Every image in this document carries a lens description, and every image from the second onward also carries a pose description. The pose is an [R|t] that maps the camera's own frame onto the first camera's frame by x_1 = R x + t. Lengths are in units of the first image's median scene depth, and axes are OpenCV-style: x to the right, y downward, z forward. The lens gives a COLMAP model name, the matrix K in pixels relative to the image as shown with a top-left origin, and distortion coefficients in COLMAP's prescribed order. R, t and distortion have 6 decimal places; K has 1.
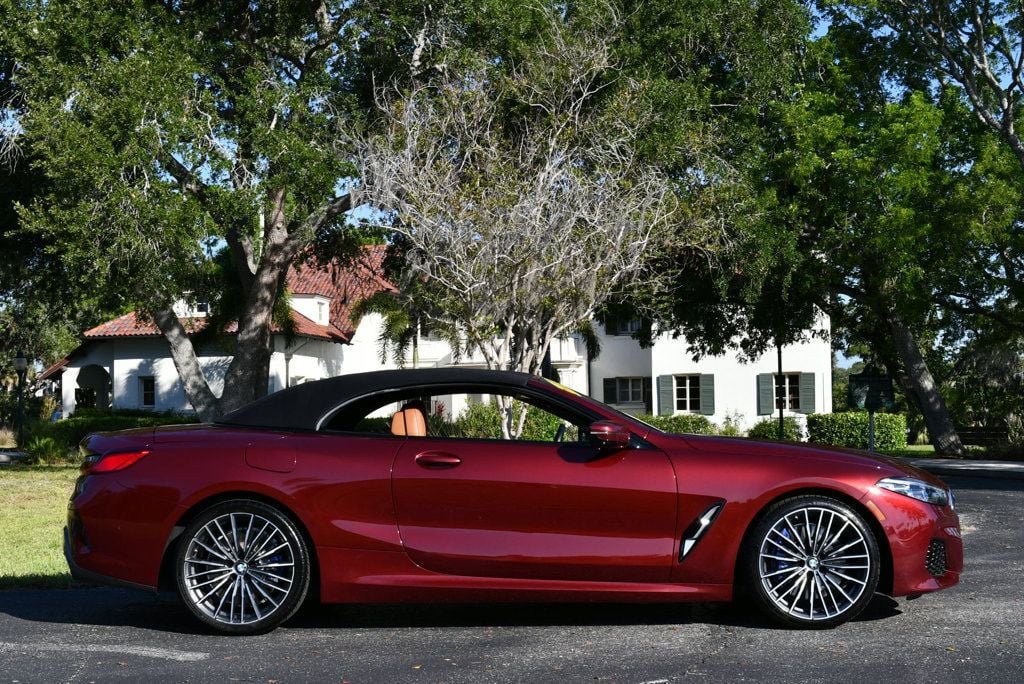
lens RADIAL K [[1407.1, 0, 514.3], [0, 1407.1, 337.9], [0, 0, 1]] dist [-0.055000, -0.011593]
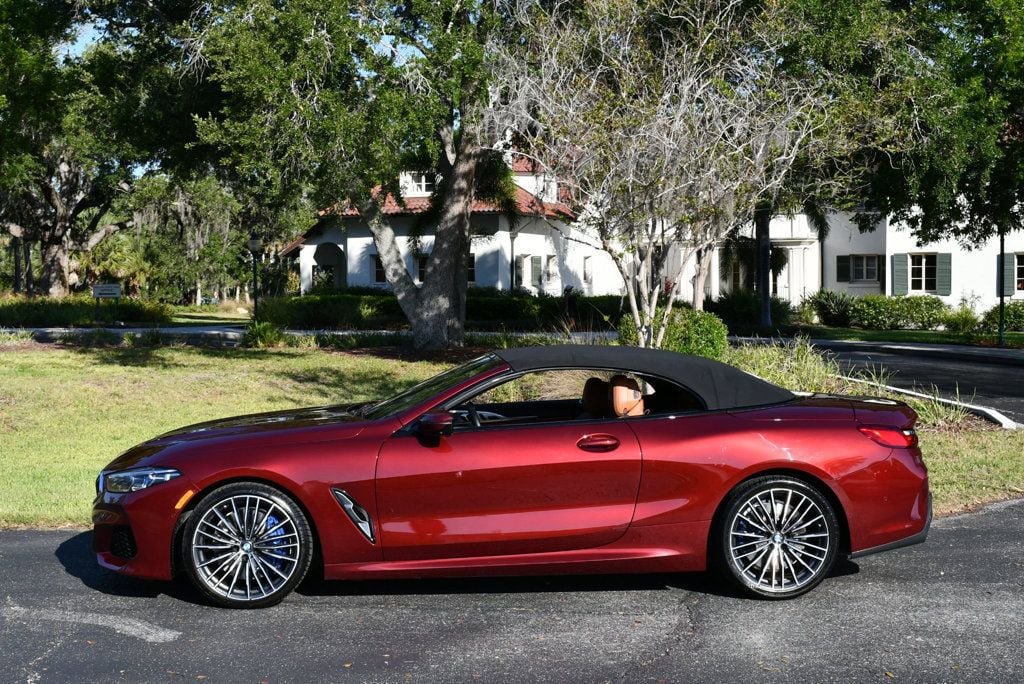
lens RADIAL K [[1403.4, 0, 515.5], [0, 1403.4, 342.1], [0, 0, 1]] dist [-0.059043, 0.028466]
pose [[0.982077, 0.016804, -0.187728, 0.064171], [0.002765, 0.994626, 0.103497, -0.029661], [0.188458, -0.102161, 0.976753, 0.006305]]
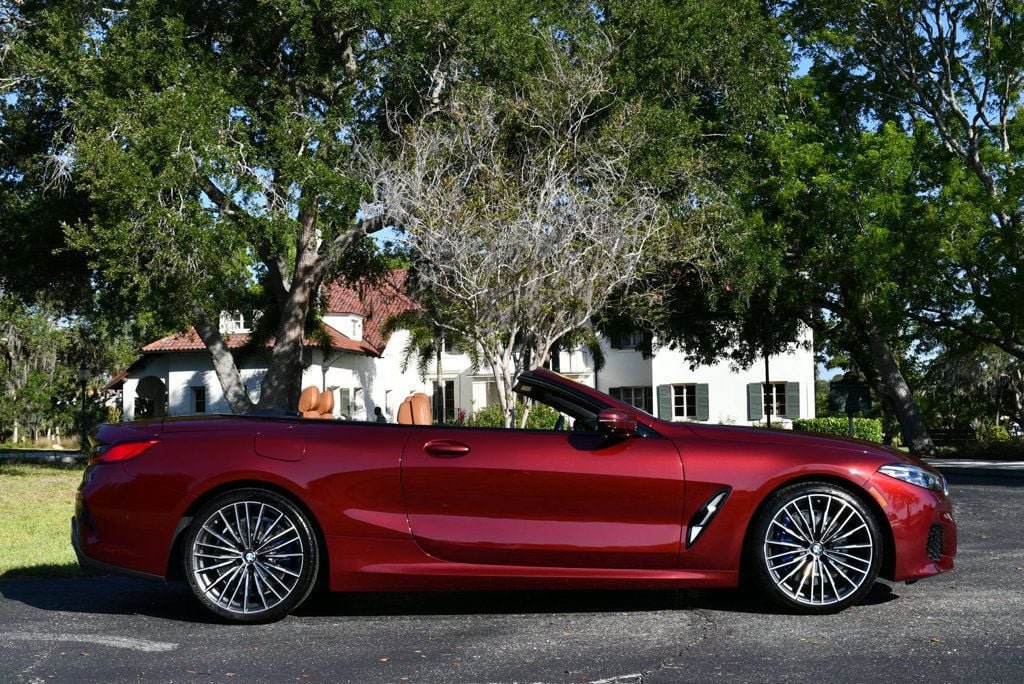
lens RADIAL K [[1243.6, 0, 515.6], [0, 1243.6, 336.6], [0, 0, 1]] dist [-0.073536, 0.015624]
pose [[0.999891, -0.003027, -0.014449, 0.008930], [0.002810, 0.999883, -0.015030, 0.006383], [0.014492, 0.014988, 0.999783, 0.037132]]
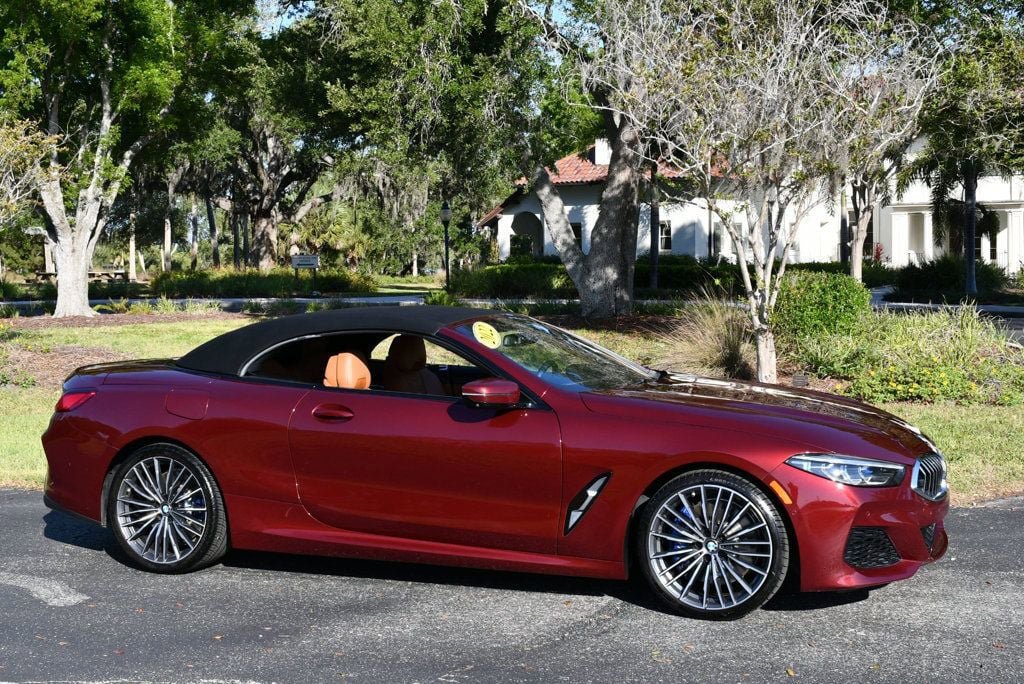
lens RADIAL K [[1403.4, 0, 515.5], [0, 1403.4, 342.1], [0, 0, 1]] dist [-0.059043, 0.028466]
pose [[0.935076, 0.021949, -0.353767, 0.123770], [0.022687, 0.992328, 0.121536, -0.023534], [0.353721, -0.121671, 0.927404, 0.045648]]
